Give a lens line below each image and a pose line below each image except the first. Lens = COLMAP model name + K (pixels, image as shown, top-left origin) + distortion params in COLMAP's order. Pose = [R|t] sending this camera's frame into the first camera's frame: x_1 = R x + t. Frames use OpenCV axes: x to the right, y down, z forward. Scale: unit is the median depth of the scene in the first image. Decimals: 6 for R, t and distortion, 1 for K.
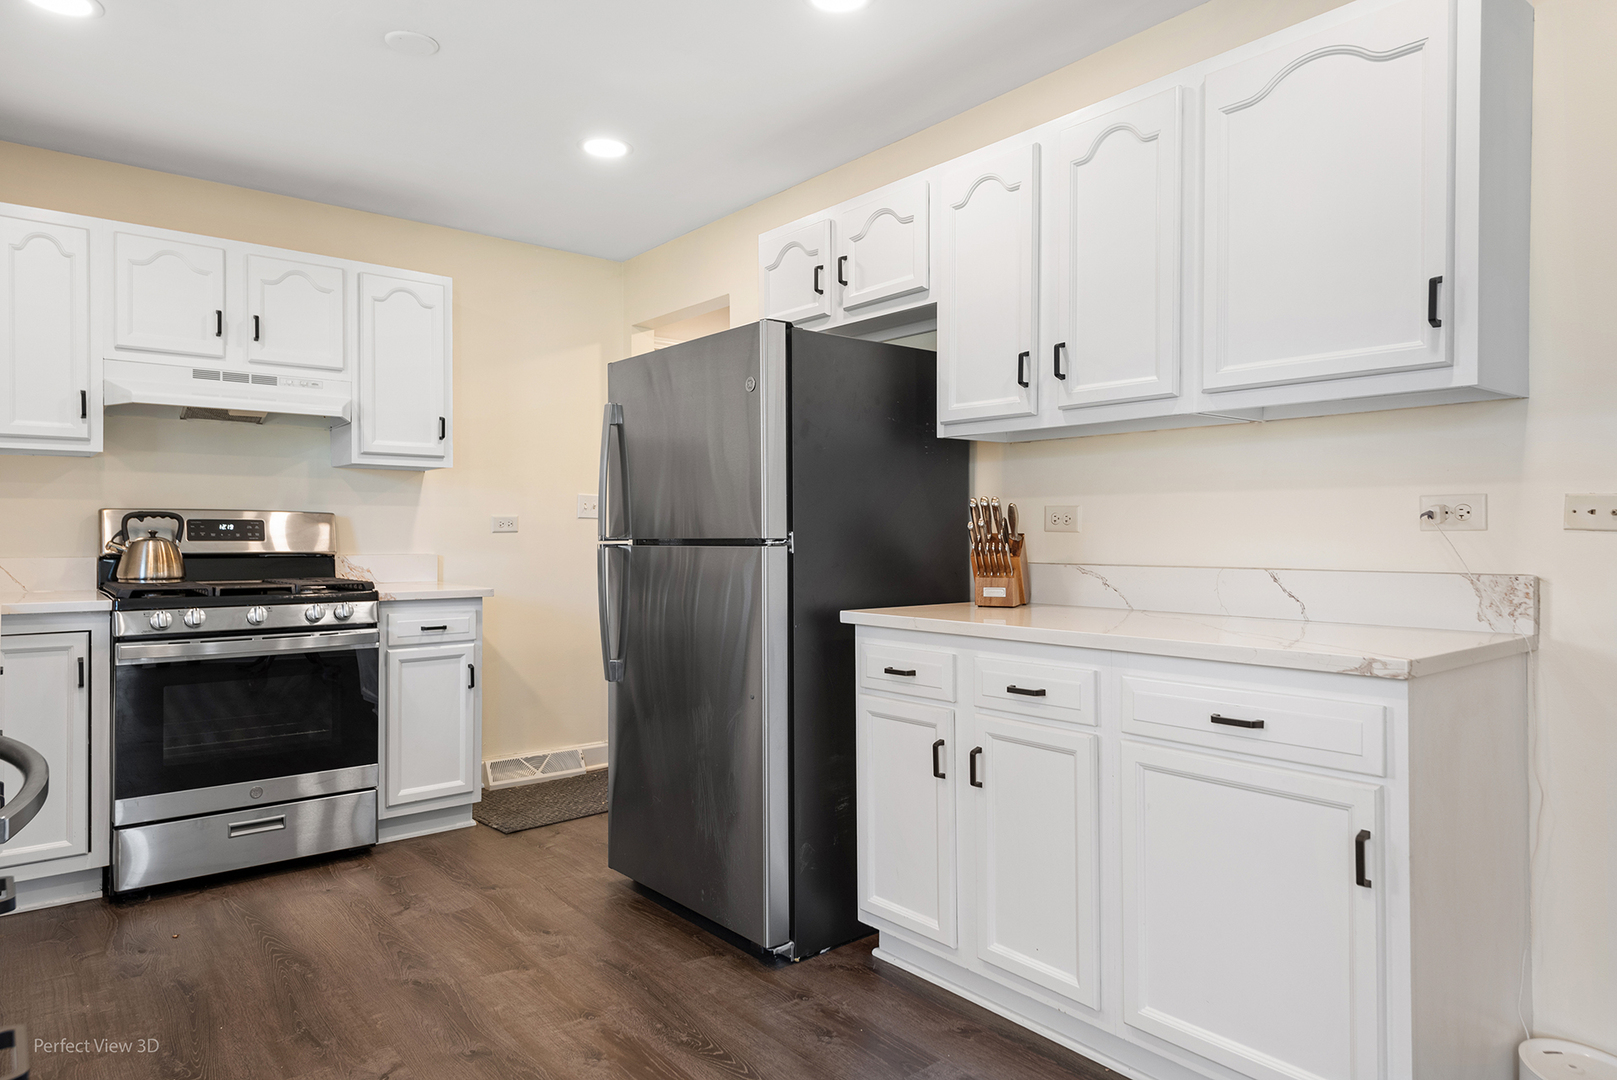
lens RADIAL K [[980.3, 0, 808.8], [0, 980.3, 532.1], [0, 0, 1]] dist [0.033439, -0.021573]
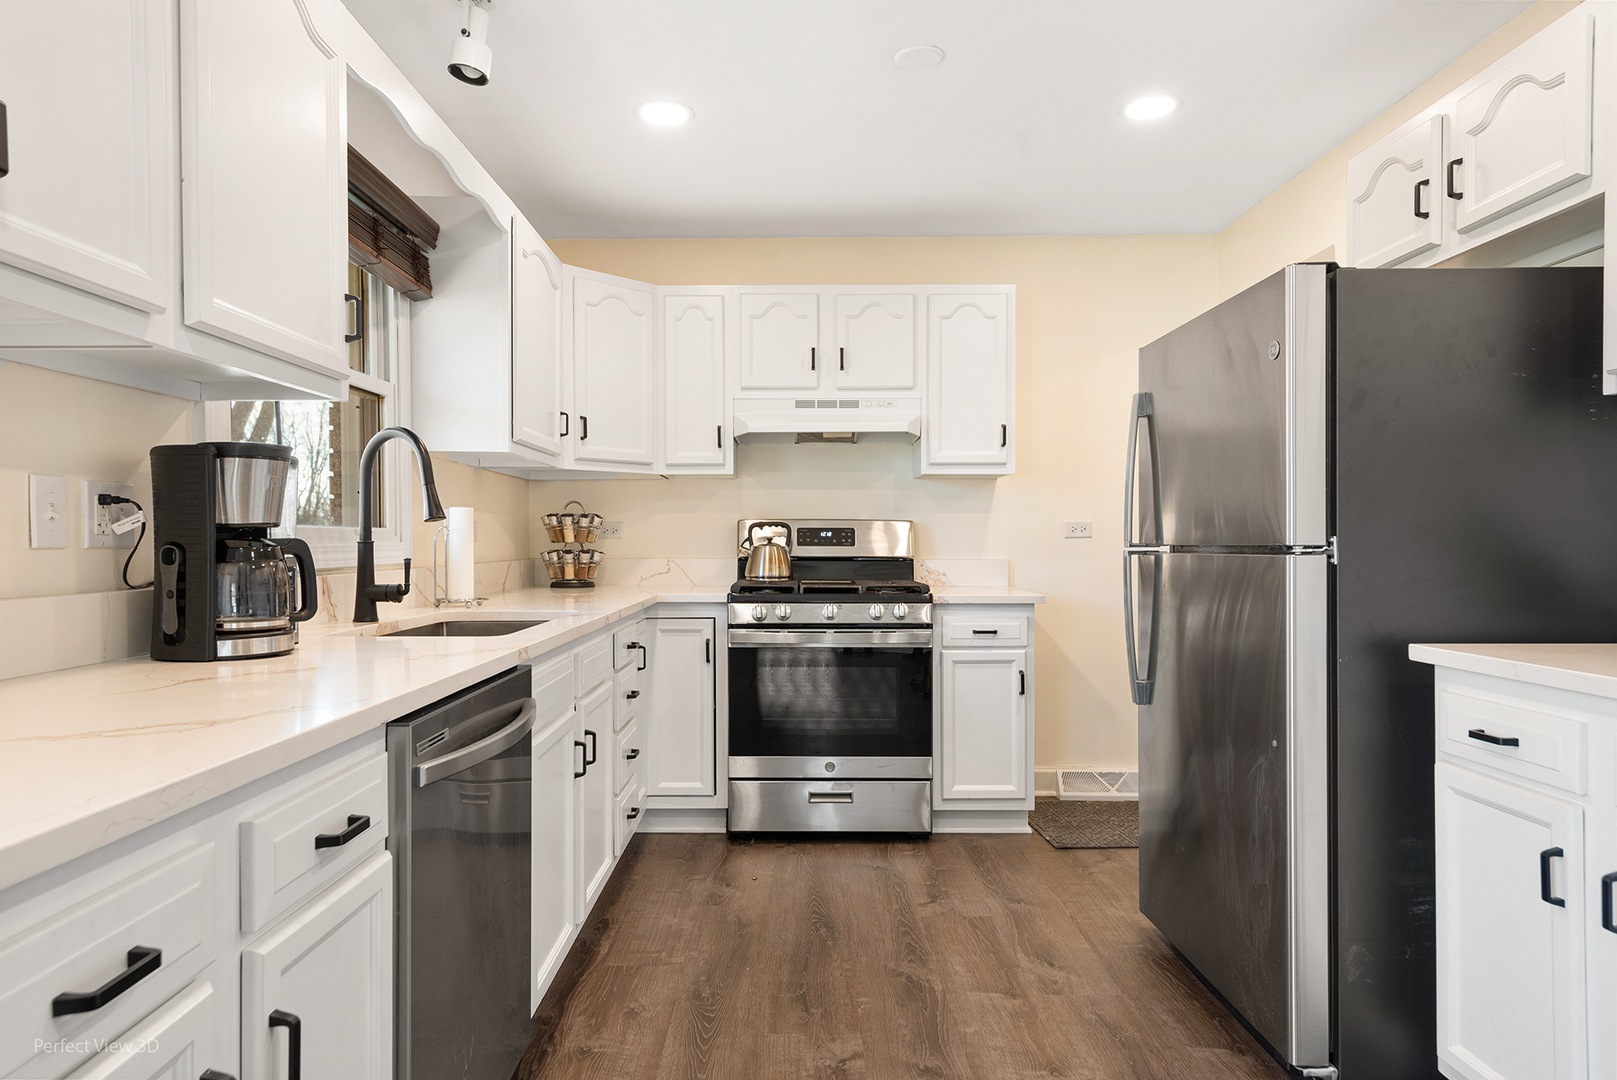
lens RADIAL K [[959.1, 0, 804.1], [0, 959.1, 550.1], [0, 0, 1]] dist [0.032963, -0.020569]
pose [[0.773707, 0.005291, -0.633522, 0.117712], [0.002661, 0.999929, 0.011602, 0.000454], [0.633538, -0.010663, 0.773638, 0.128508]]
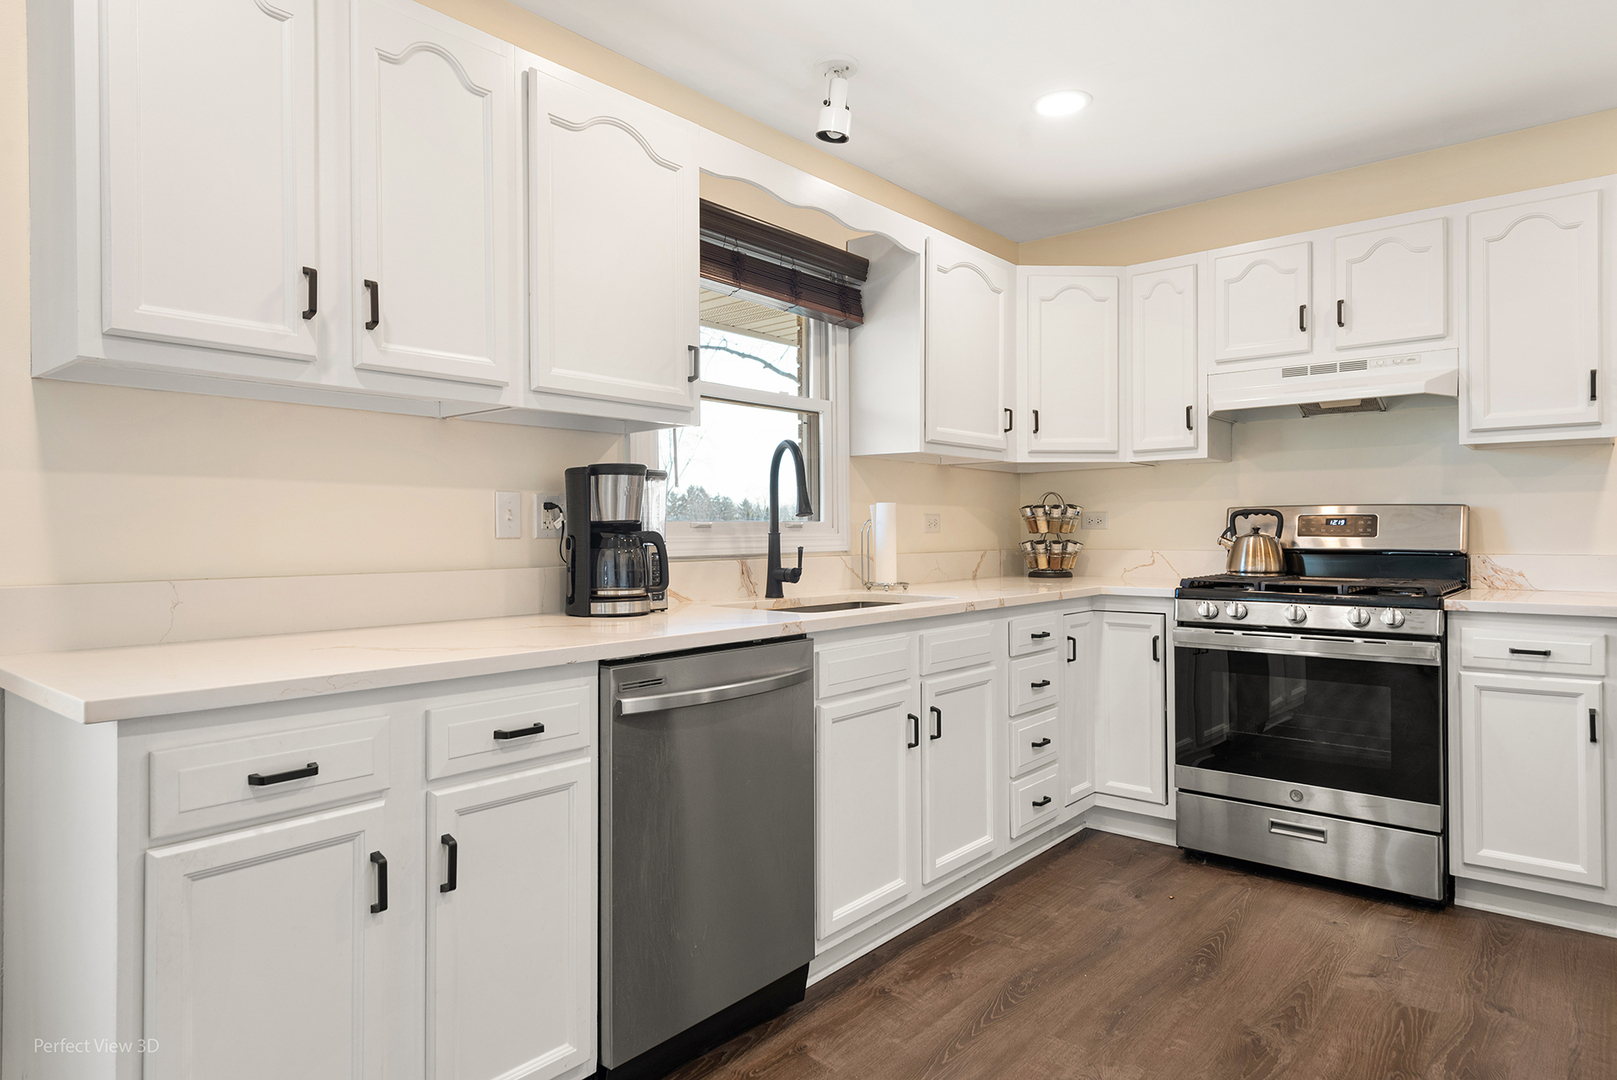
lens RADIAL K [[980.3, 0, 808.8], [0, 980.3, 532.1], [0, 0, 1]] dist [0.033439, -0.021573]
pose [[0.174550, -0.001378, -0.984647, 0.315887], [0.006579, 0.999978, -0.000233, 0.001172], [0.984626, -0.006437, 0.174555, 0.359944]]
